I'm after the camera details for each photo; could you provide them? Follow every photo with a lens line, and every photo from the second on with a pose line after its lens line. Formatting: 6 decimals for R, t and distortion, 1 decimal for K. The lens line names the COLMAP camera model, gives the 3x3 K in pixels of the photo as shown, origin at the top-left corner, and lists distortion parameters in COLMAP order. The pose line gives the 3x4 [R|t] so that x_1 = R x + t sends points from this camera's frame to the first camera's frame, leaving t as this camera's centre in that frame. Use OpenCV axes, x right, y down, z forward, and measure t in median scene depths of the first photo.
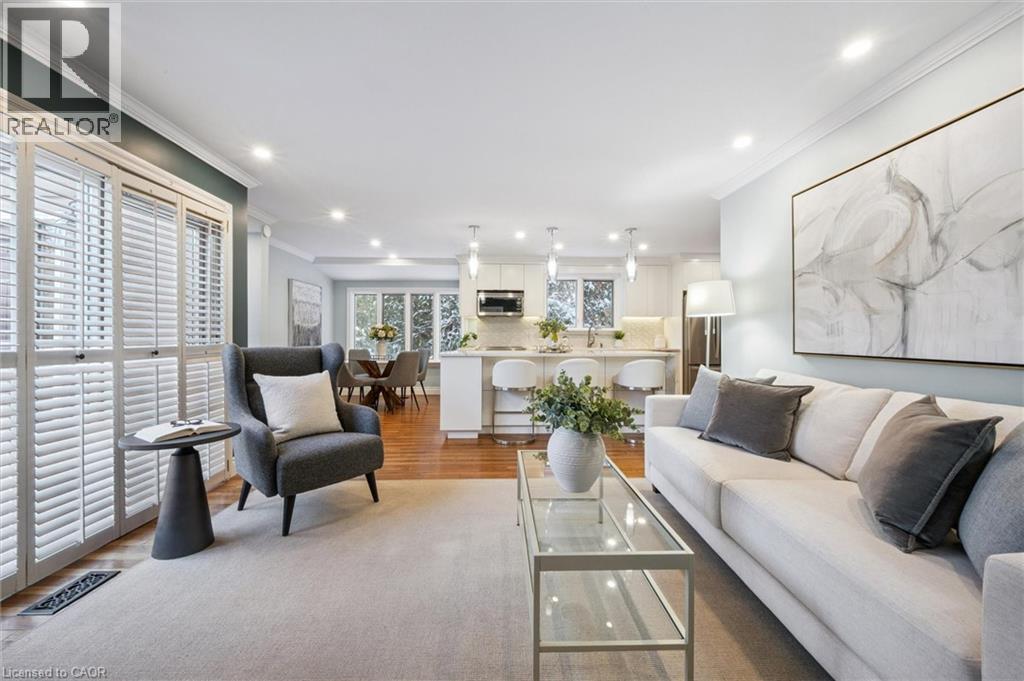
lens RADIAL K [[408.0, 0, 514.5], [0, 408.0, 335.0], [0, 0, 1]] dist [0.000417, 0.000130]
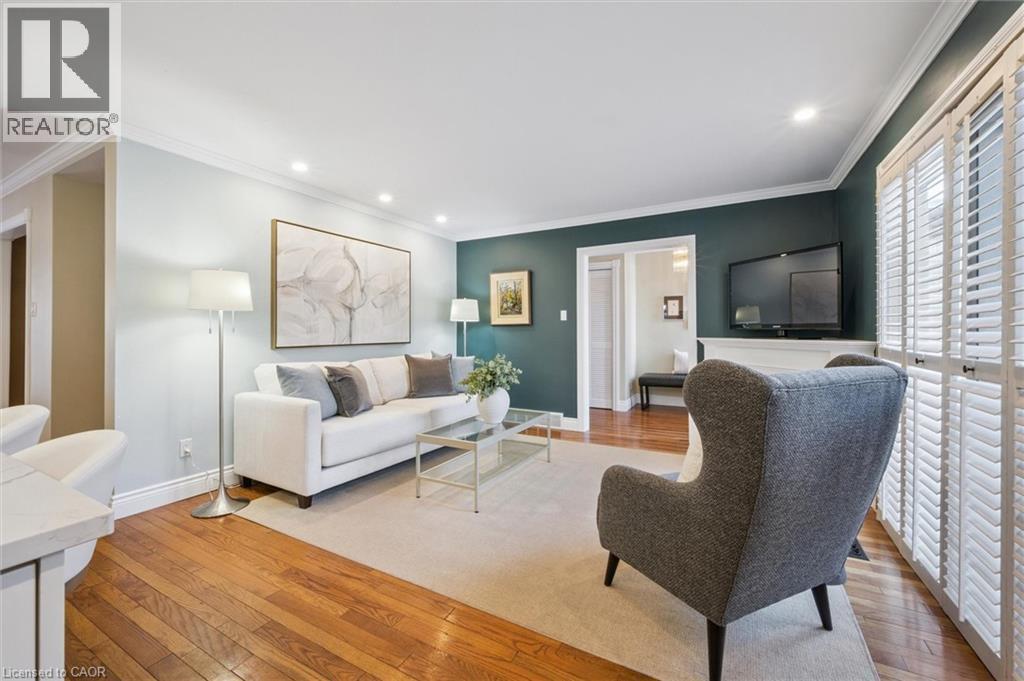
lens RADIAL K [[408.0, 0, 514.5], [0, 408.0, 335.0], [0, 0, 1]] dist [0.000417, 0.000130]
pose [[-0.866292, -0.001730, 0.499534, -0.683563], [0.004434, 0.999928, 0.011153, -0.006945], [-0.499518, 0.011877, -0.866222, 2.130079]]
